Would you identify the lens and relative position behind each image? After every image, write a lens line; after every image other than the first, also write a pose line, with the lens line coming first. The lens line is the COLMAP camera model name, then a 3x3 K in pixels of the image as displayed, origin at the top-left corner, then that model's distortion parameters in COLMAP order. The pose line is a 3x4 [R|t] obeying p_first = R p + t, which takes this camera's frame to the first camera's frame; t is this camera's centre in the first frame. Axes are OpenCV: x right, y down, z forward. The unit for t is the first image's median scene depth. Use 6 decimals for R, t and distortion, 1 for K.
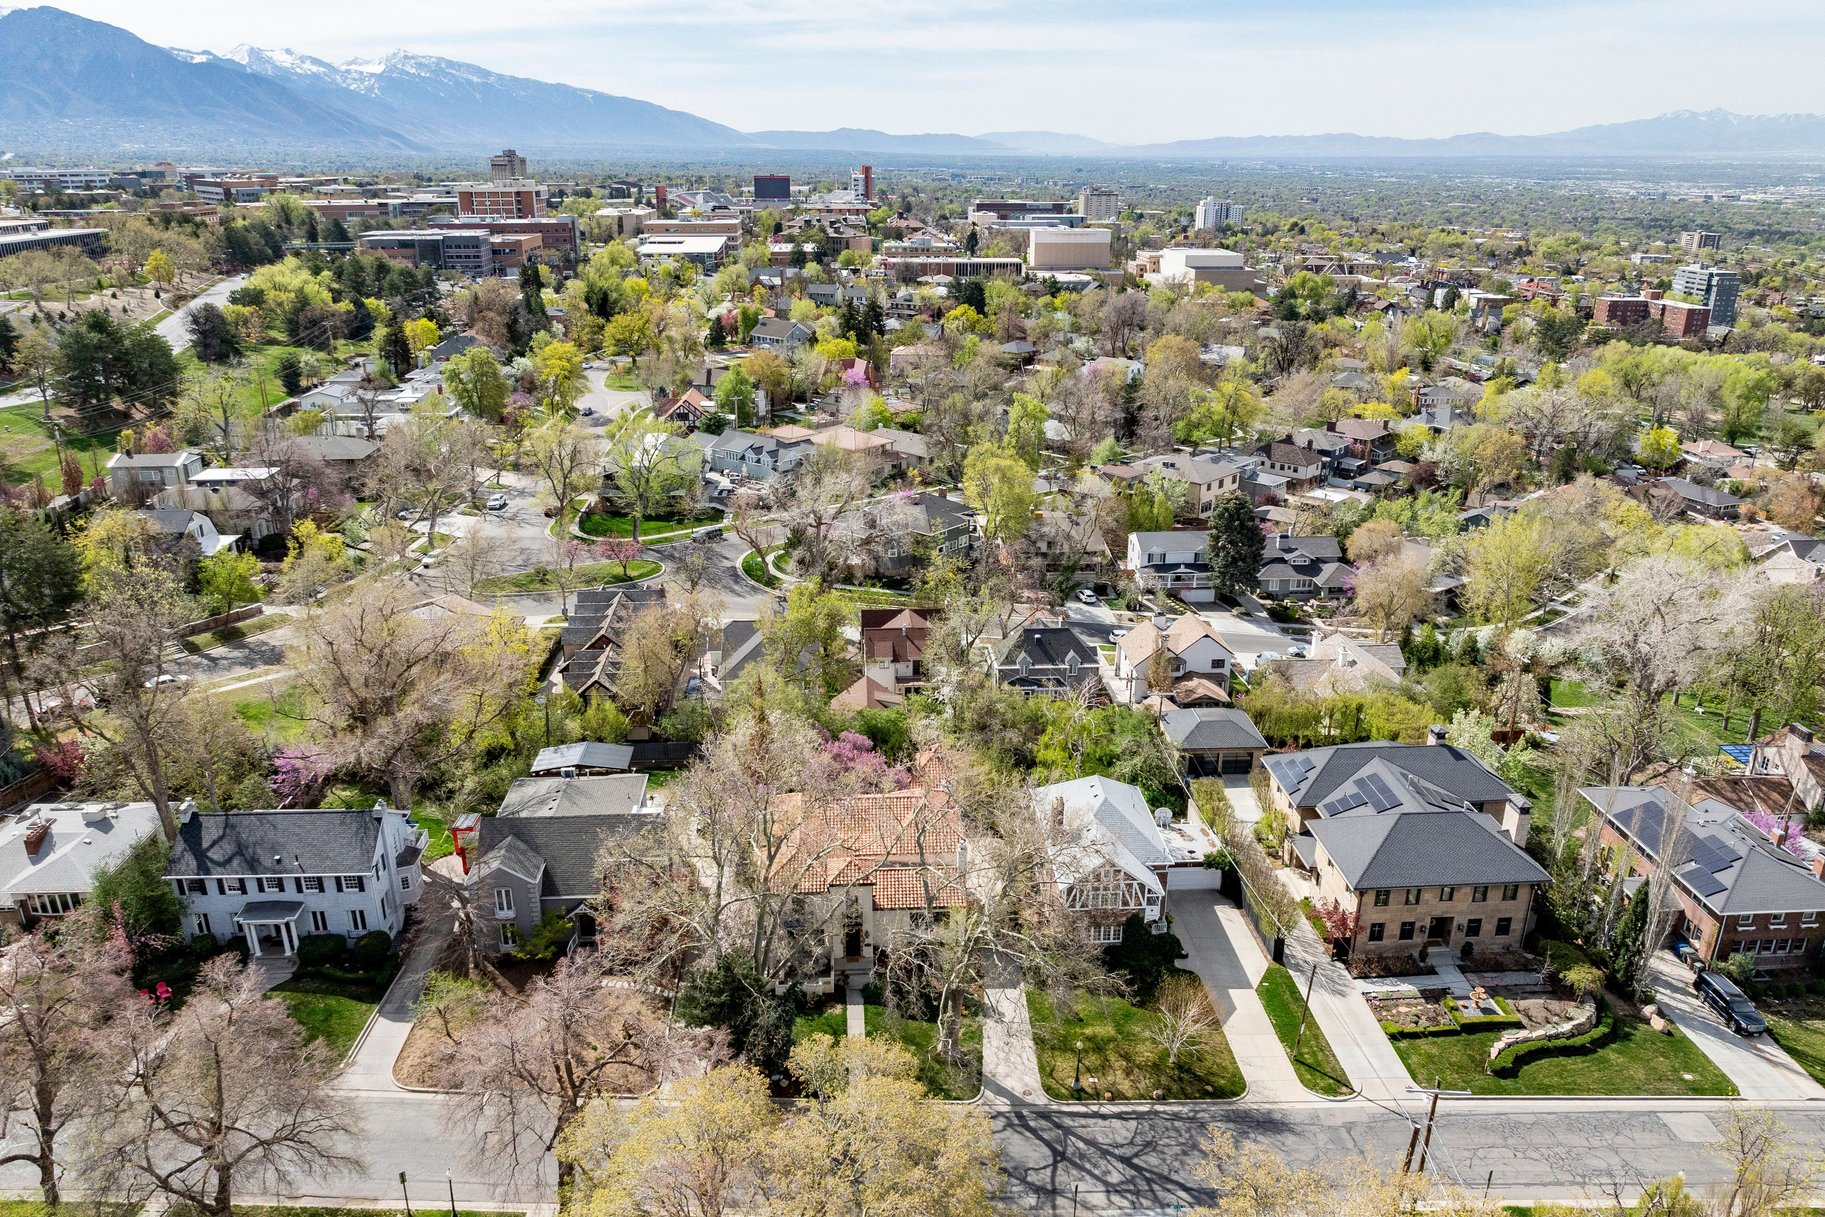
lens RADIAL K [[1347.8, 0, 912.5], [0, 1347.8, 608.5], [0, 0, 1]] dist [-0.075276, 0.047345]
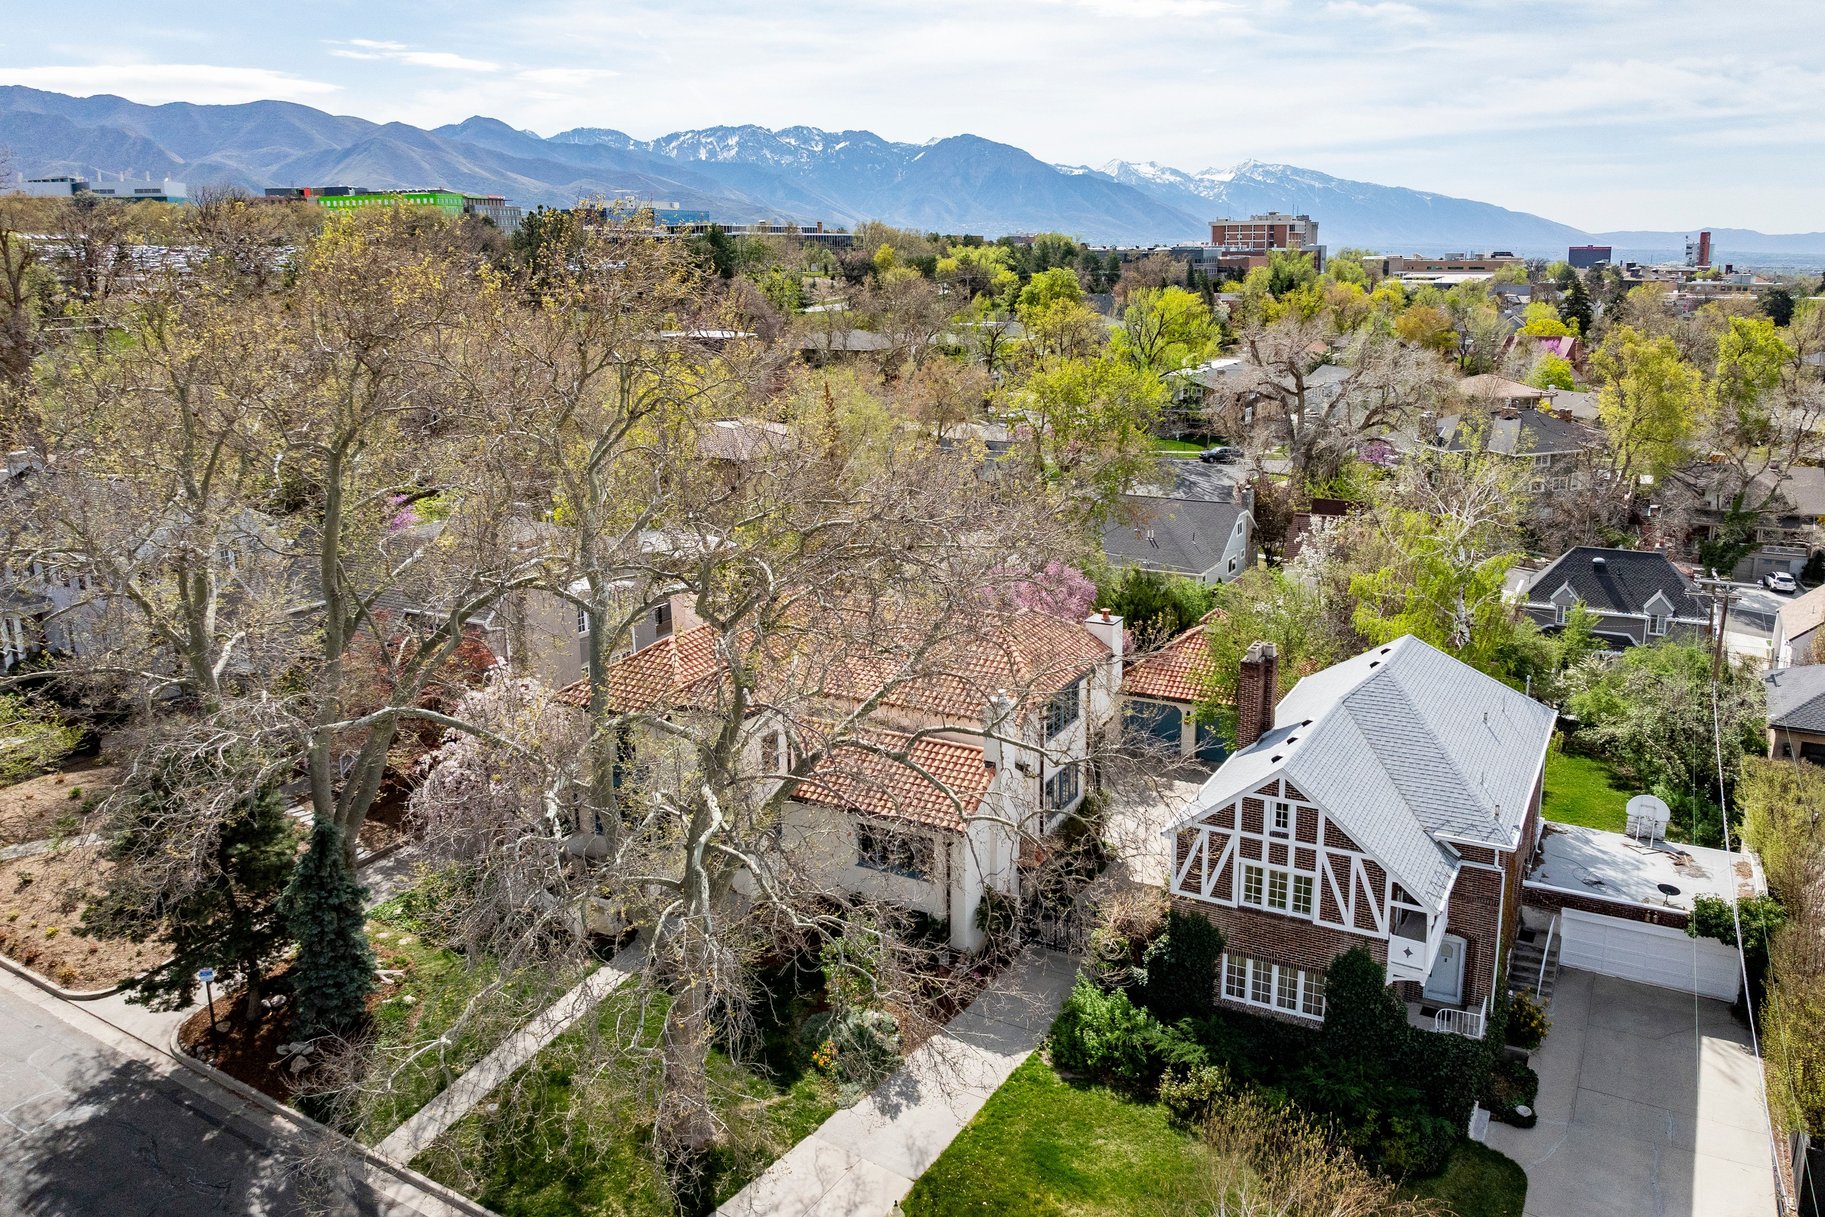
lens RADIAL K [[1347.8, 0, 912.5], [0, 1347.8, 608.5], [0, 0, 1]] dist [-0.075276, 0.047345]
pose [[0.837841, 0.127776, -0.530750, 0.230241], [-0.163374, 0.986352, -0.020441, 0.153143], [0.520895, 0.103837, 0.847282, 0.579911]]
